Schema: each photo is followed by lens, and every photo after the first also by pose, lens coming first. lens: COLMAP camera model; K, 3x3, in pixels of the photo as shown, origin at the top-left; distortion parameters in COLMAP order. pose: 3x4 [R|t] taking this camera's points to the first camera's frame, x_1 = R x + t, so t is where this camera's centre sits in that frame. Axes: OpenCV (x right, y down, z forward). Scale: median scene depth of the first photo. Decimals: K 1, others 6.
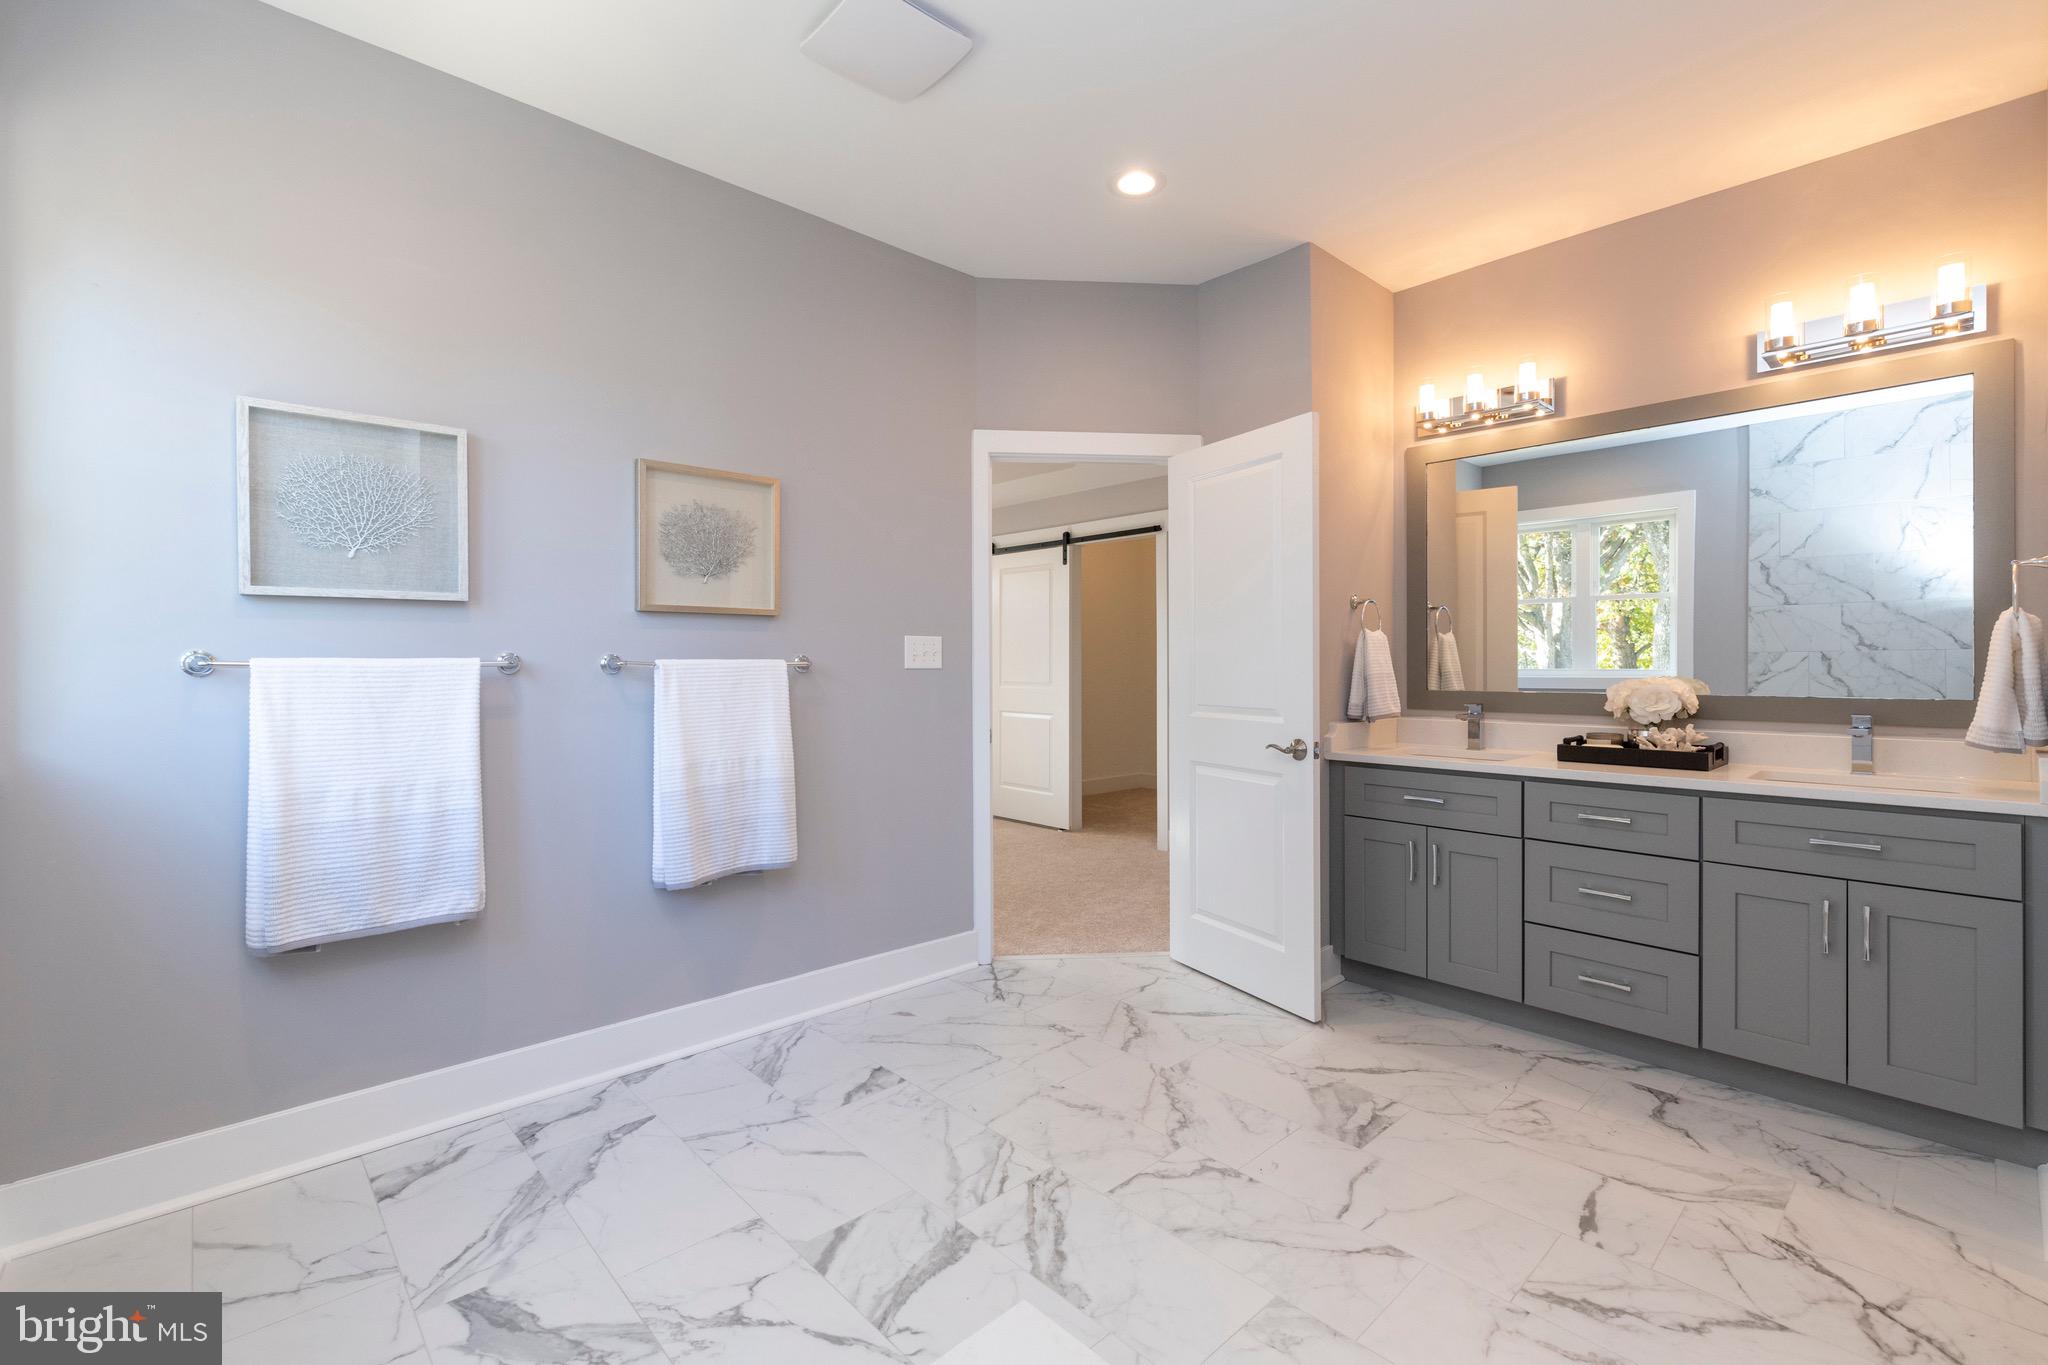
lens RADIAL K [[877.4, 0, 1023.7], [0, 877.4, 671.1], [0, 0, 1]] dist [-0.001531, -0.000089]
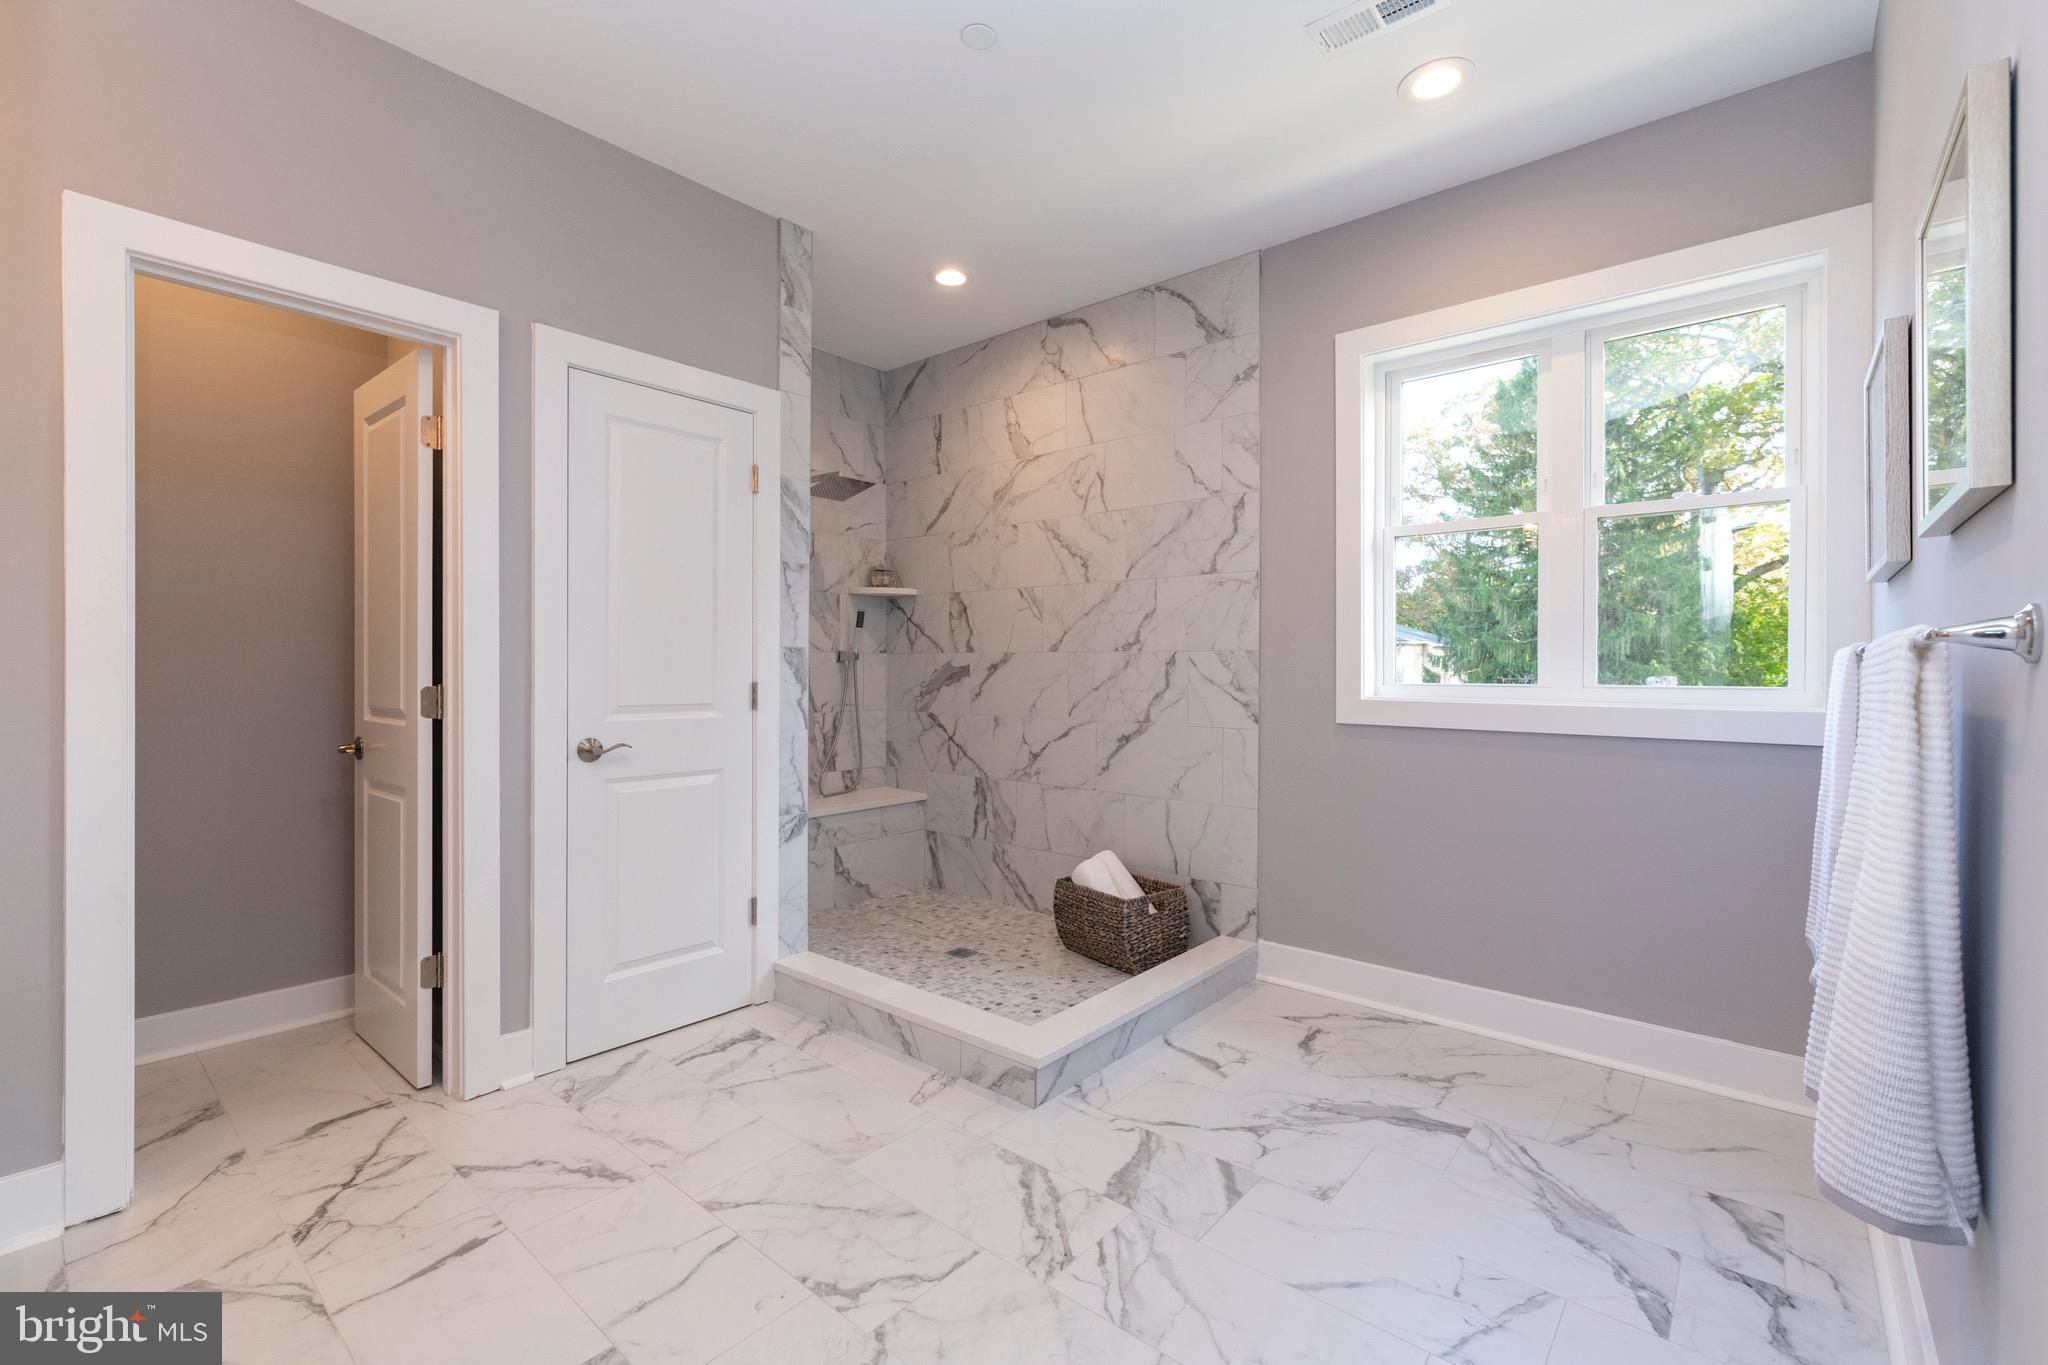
lens RADIAL K [[877.4, 0, 1025.4], [0, 877.4, 673.0], [0, 0, 1]] dist [-0.001531, -0.000089]
pose [[-0.992525, -0.001748, -0.122030, 0.168995], [-0.003299, 0.999916, 0.012510, 0.003747], [0.121998, 0.012819, -0.992448, 1.989451]]
